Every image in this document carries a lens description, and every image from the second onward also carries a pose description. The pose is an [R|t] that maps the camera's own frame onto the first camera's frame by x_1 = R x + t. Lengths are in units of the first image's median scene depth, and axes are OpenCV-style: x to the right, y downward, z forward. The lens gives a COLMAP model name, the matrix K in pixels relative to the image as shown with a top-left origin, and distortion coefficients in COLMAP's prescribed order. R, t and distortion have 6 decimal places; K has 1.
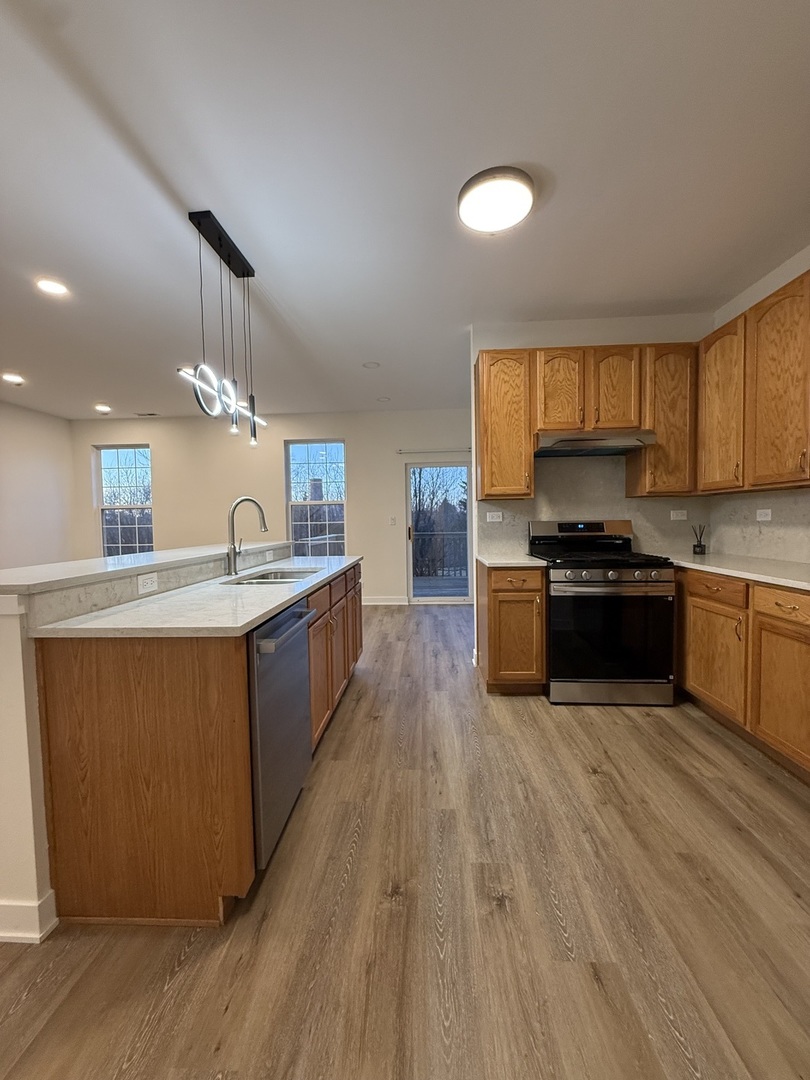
lens RADIAL K [[430.4, 0, 406.3], [0, 430.4, 539.6], [0, 0, 1]] dist [-0.003616, 0.000923]
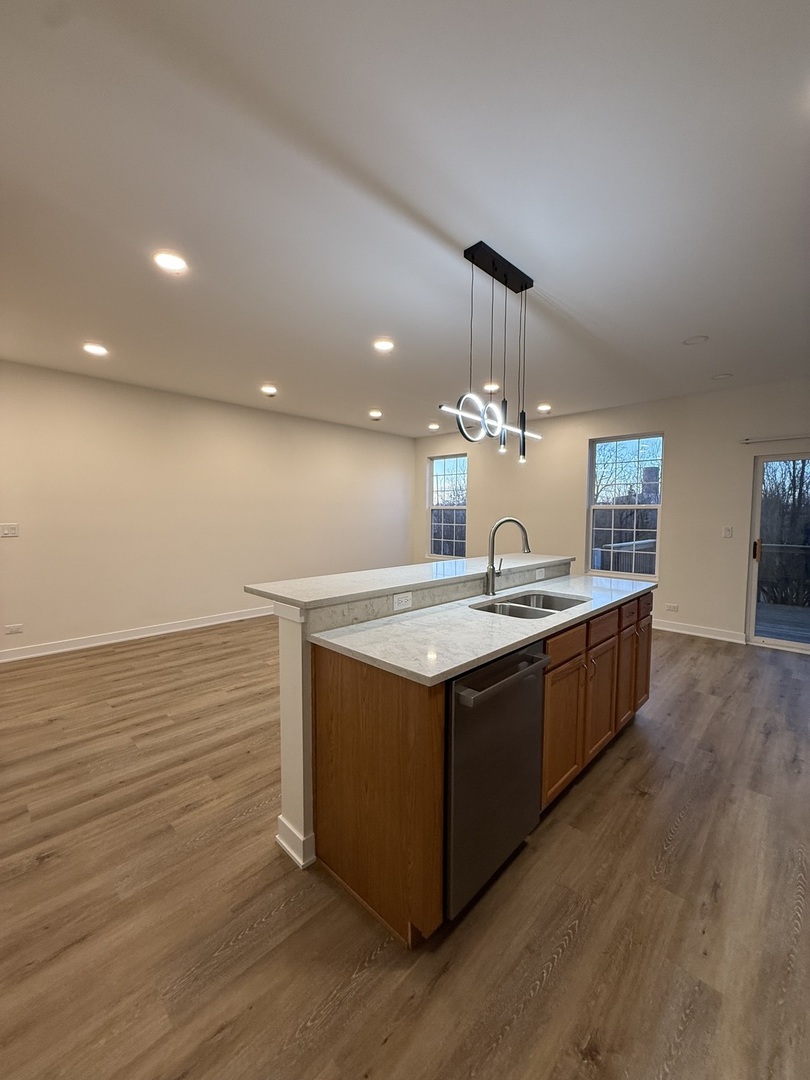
lens RADIAL K [[430.4, 0, 406.3], [0, 430.4, 537.0], [0, 0, 1]] dist [-0.003616, 0.000923]
pose [[0.751486, 0.059622, -0.657049, 0.100899], [-0.050814, 0.998181, 0.032459, -0.073743], [0.657789, 0.008995, 0.753149, 0.100445]]
